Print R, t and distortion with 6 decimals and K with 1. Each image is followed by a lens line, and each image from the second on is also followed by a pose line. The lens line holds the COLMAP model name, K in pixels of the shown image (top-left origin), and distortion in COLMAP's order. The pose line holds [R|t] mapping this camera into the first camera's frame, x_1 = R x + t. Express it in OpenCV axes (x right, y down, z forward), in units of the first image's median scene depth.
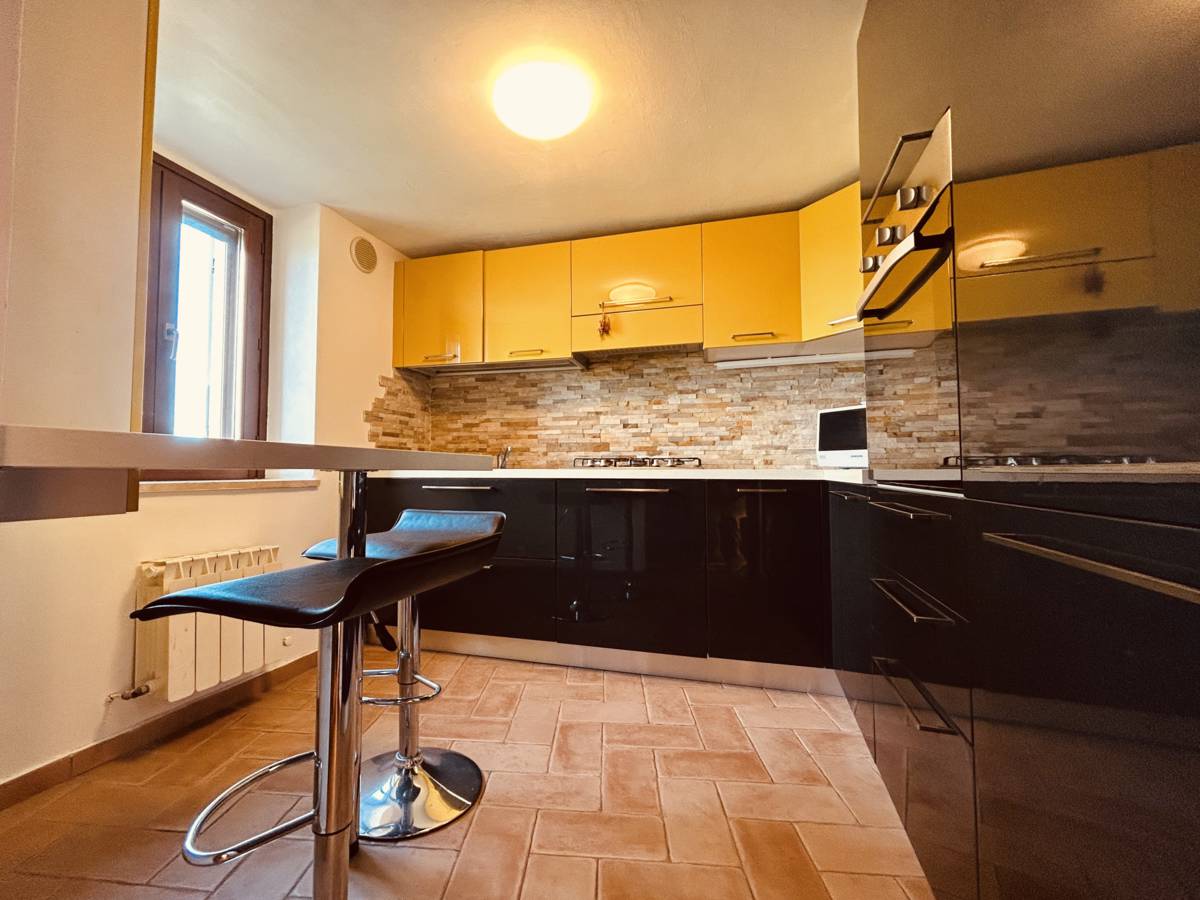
lens RADIAL K [[502.4, 0, 599.9], [0, 502.4, 445.3], [0, 0, 1]] dist [0.000130, 0.000176]
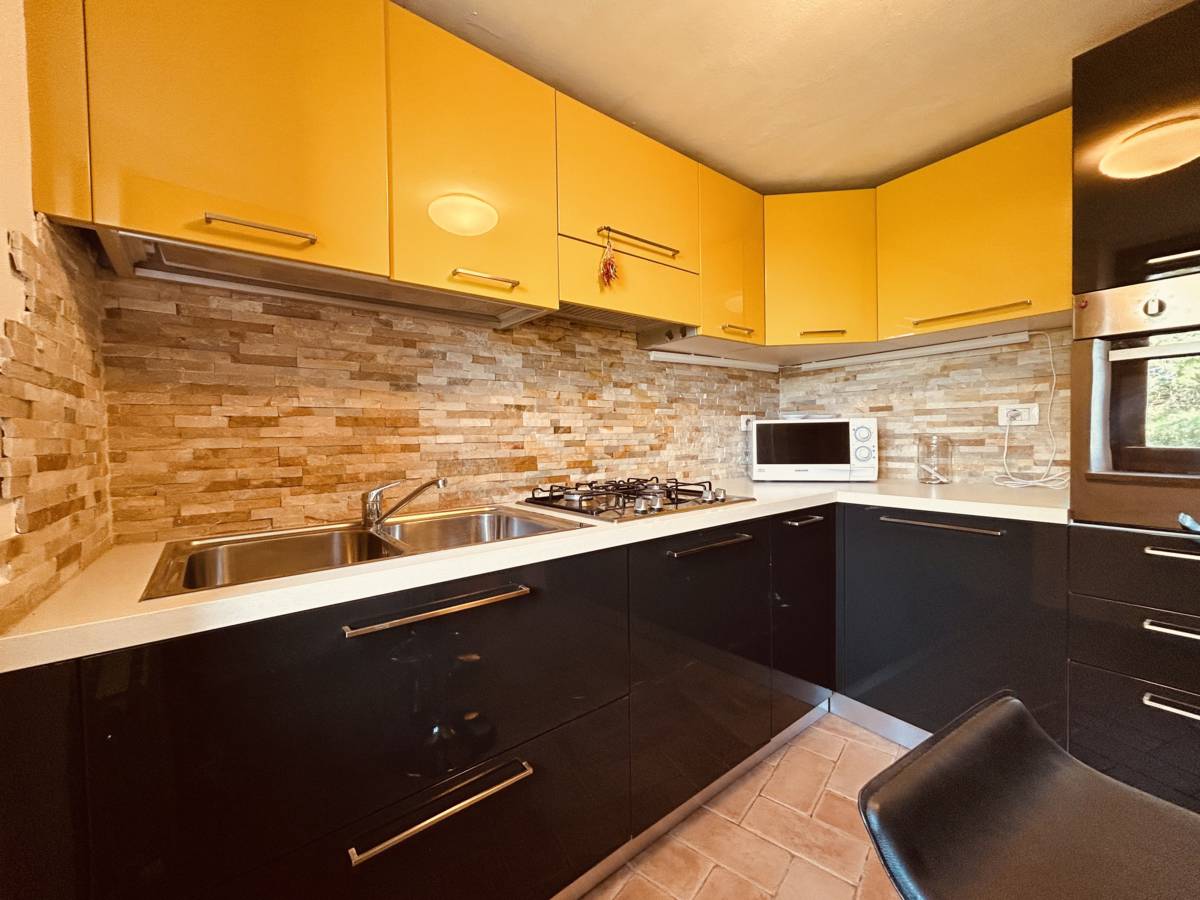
lens RADIAL K [[484.2, 0, 464.0], [0, 484.2, 437.0], [0, 0, 1]] dist [-0.001376, -0.000036]
pose [[0.628925, -0.023588, 0.777108, -0.501743], [-0.028248, 0.998186, 0.053160, -0.058647], [-0.776953, -0.055385, 0.627118, 0.697250]]
